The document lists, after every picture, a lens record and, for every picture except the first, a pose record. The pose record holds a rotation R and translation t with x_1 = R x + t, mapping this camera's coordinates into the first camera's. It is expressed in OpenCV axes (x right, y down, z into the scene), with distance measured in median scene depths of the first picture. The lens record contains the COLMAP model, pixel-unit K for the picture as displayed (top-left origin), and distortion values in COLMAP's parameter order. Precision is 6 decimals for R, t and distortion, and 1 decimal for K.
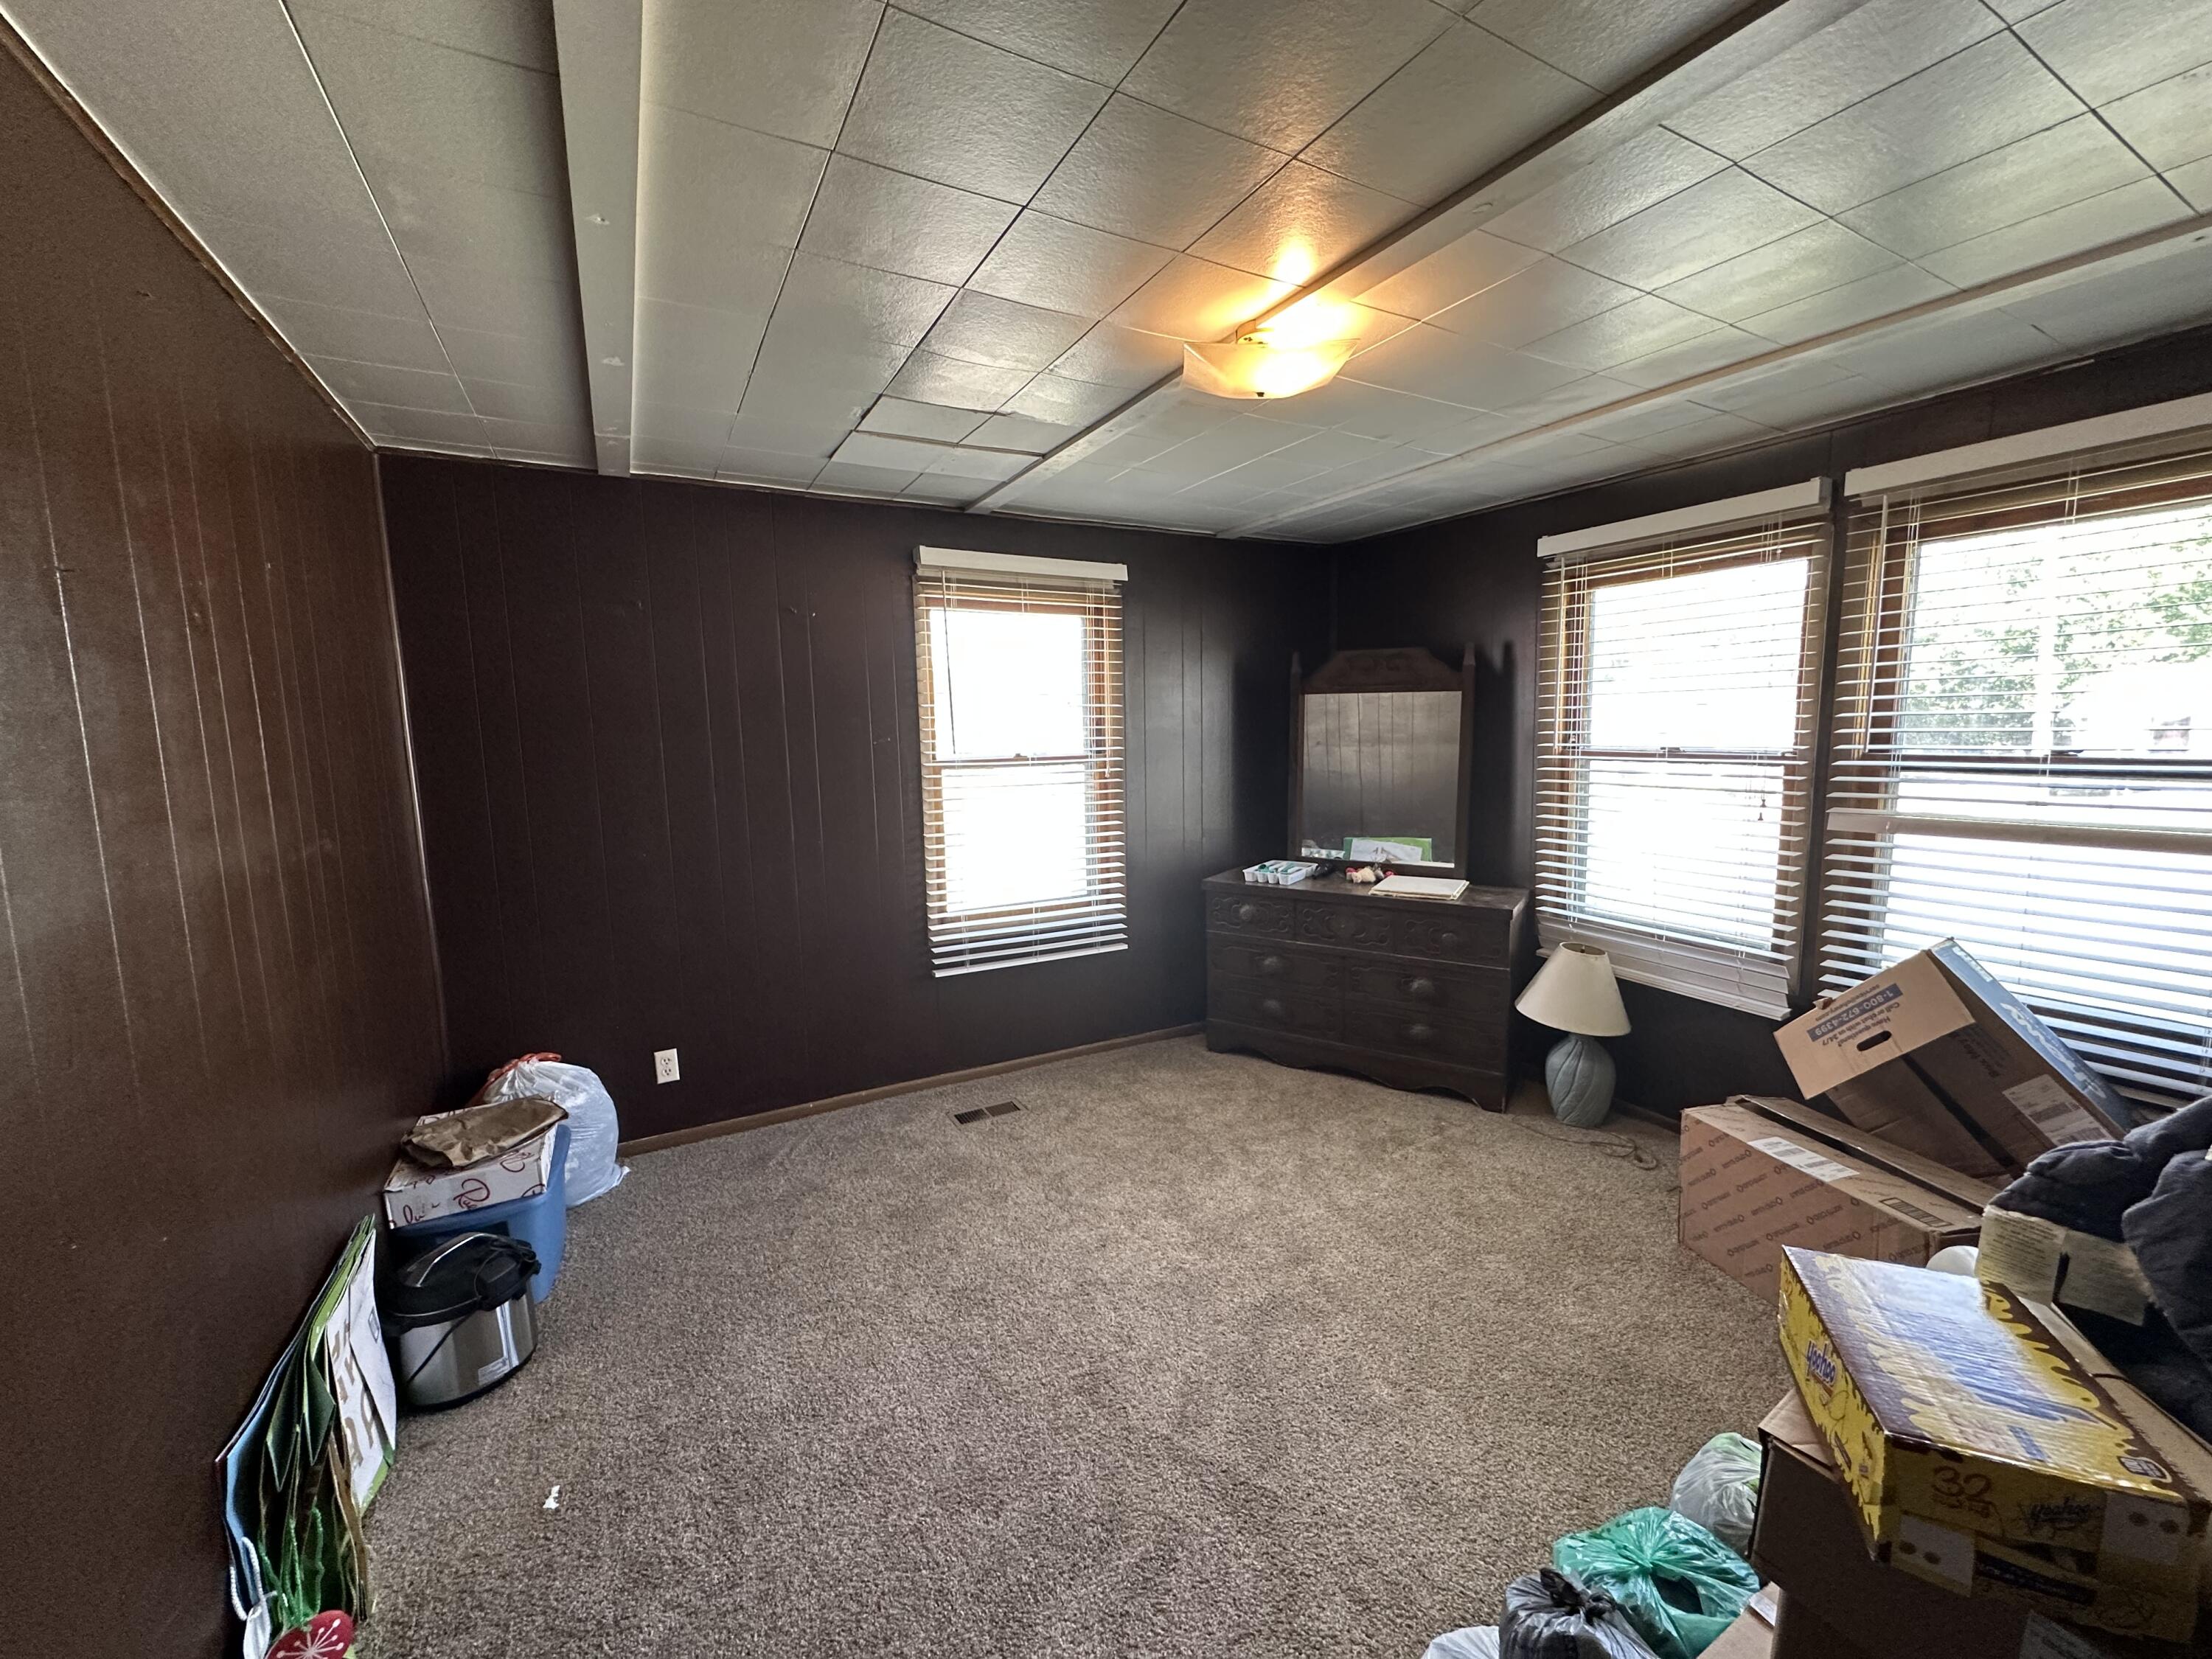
lens RADIAL K [[881.5, 0, 1106.0], [0, 881.5, 829.5], [0, 0, 1]] dist [0.004443, 0.000436]
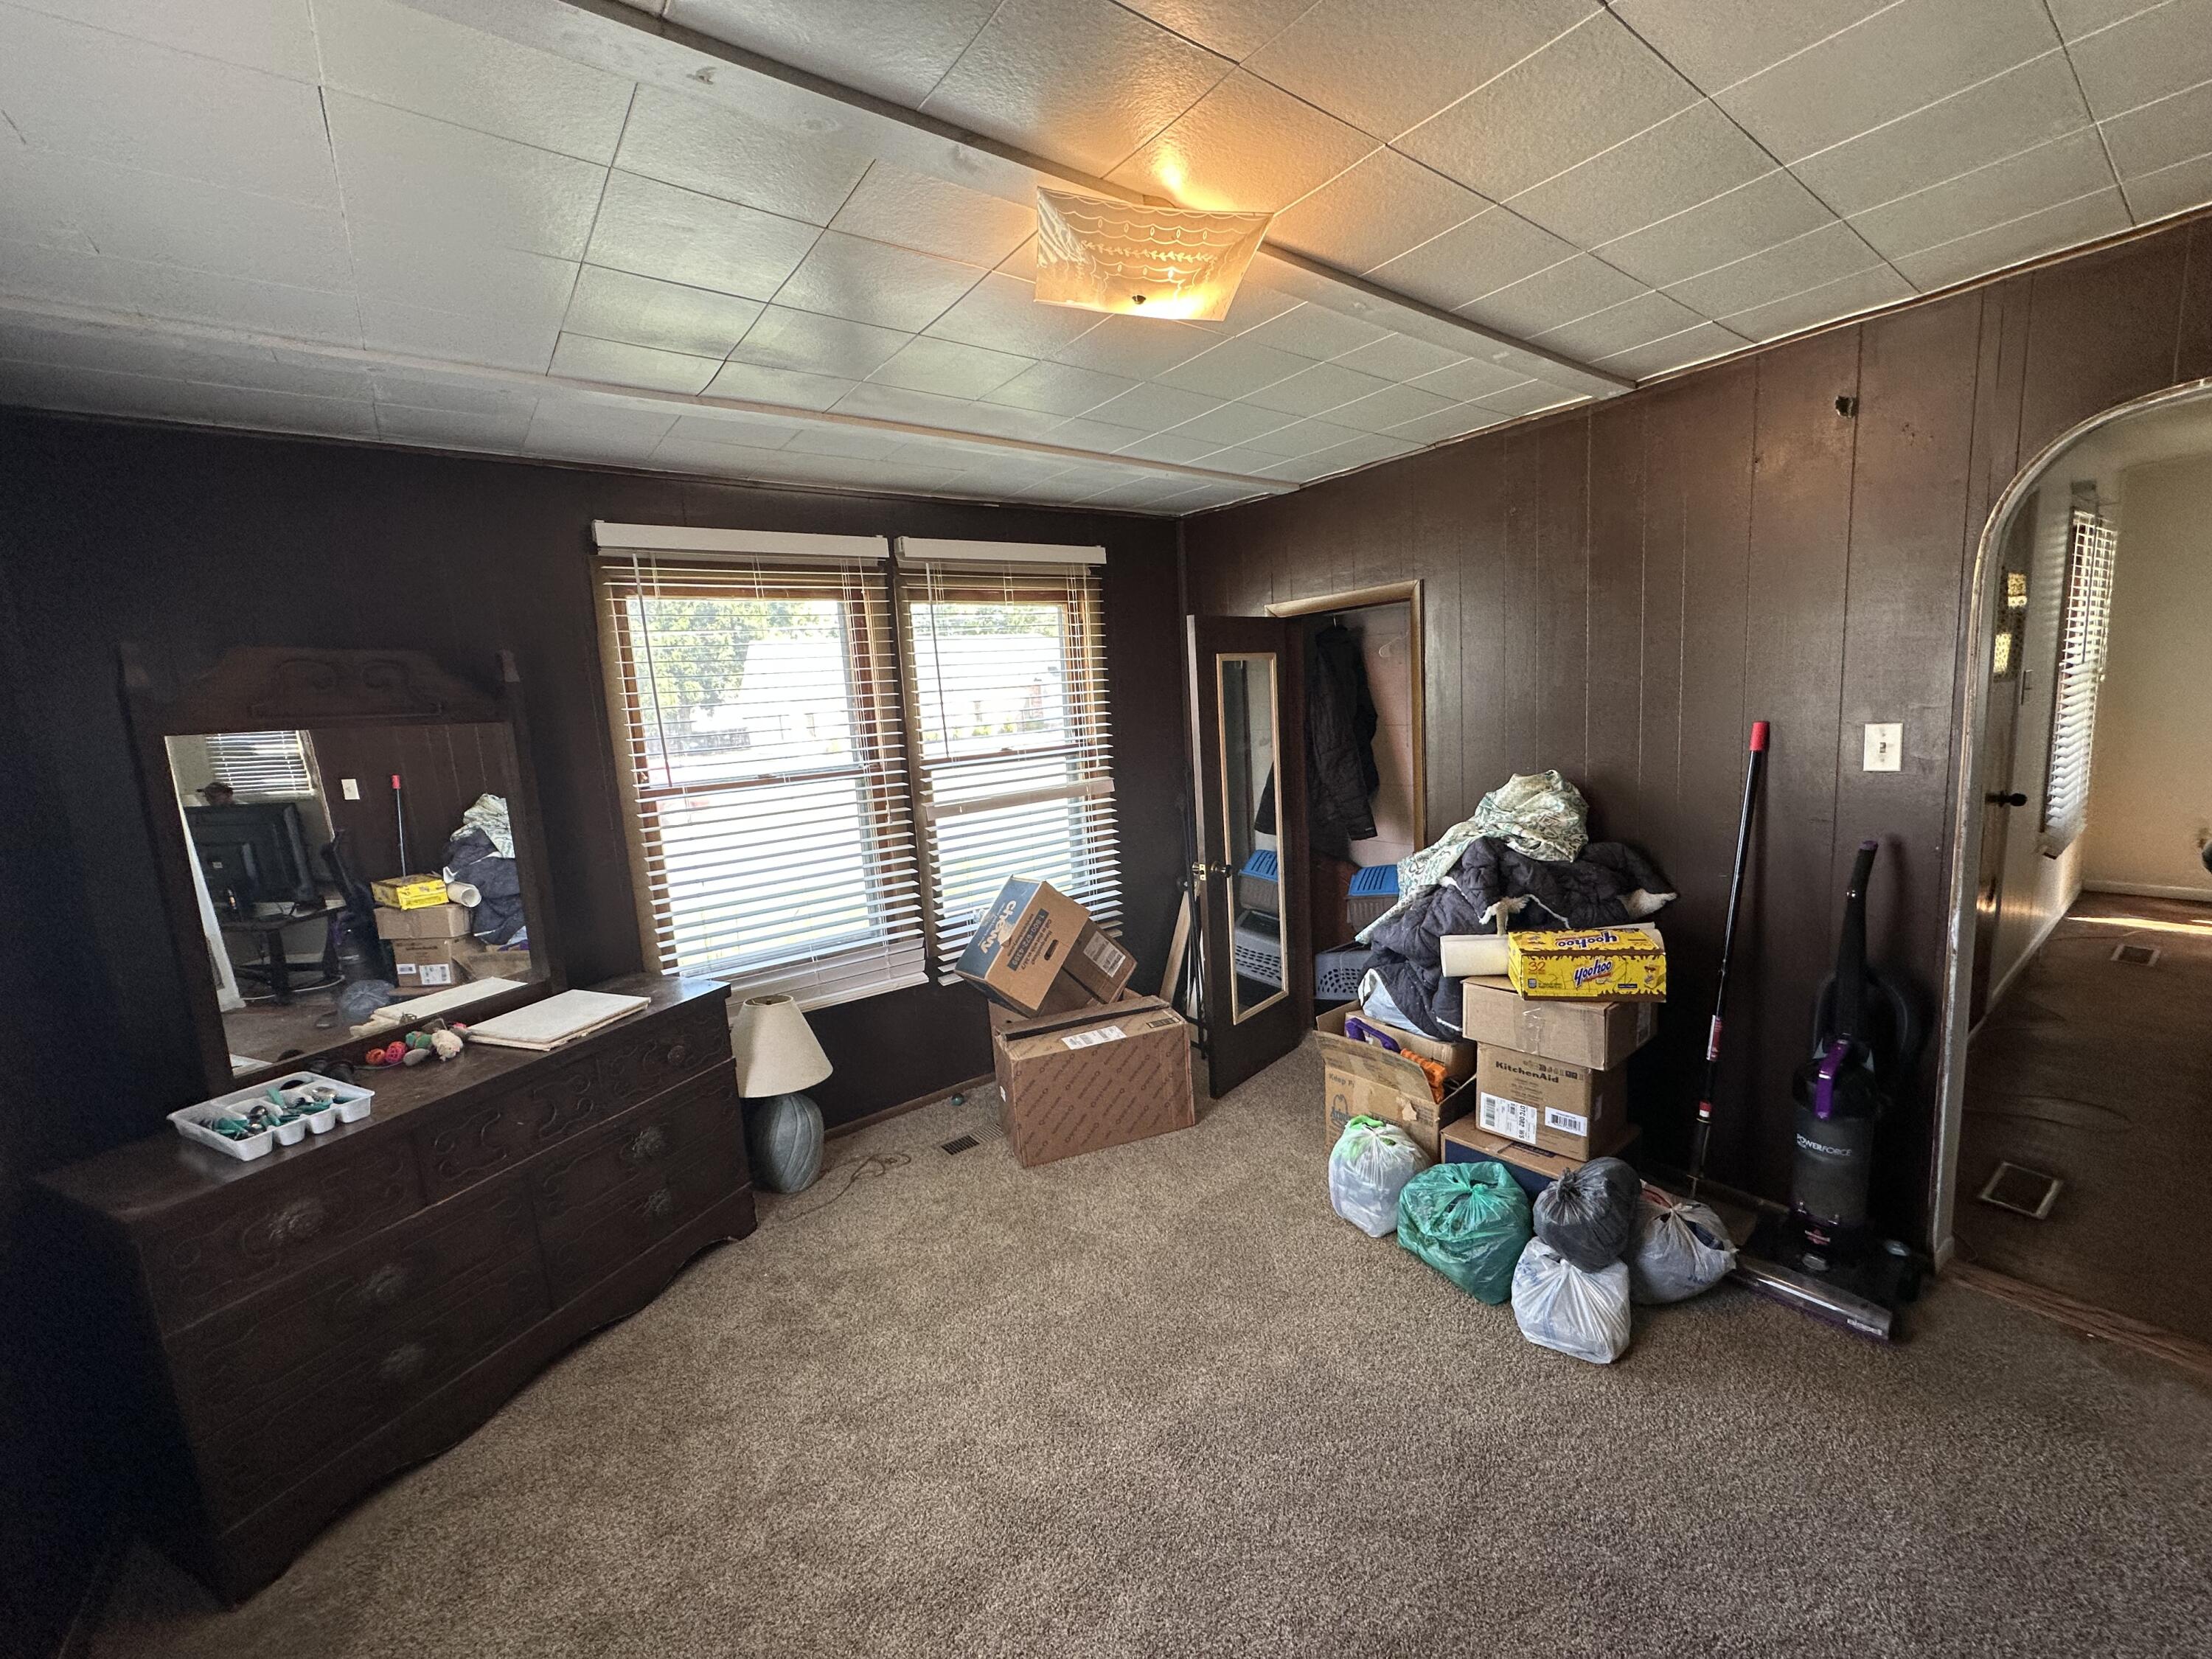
lens RADIAL K [[881.5, 0, 1106.0], [0, 881.5, 829.5], [0, 0, 1]] dist [0.004443, 0.000436]
pose [[-0.144313, -0.124613, 0.981654, -0.467229], [0.185481, 0.971049, 0.150535, -0.132739], [-0.971993, 0.203803, -0.117022, 0.921285]]
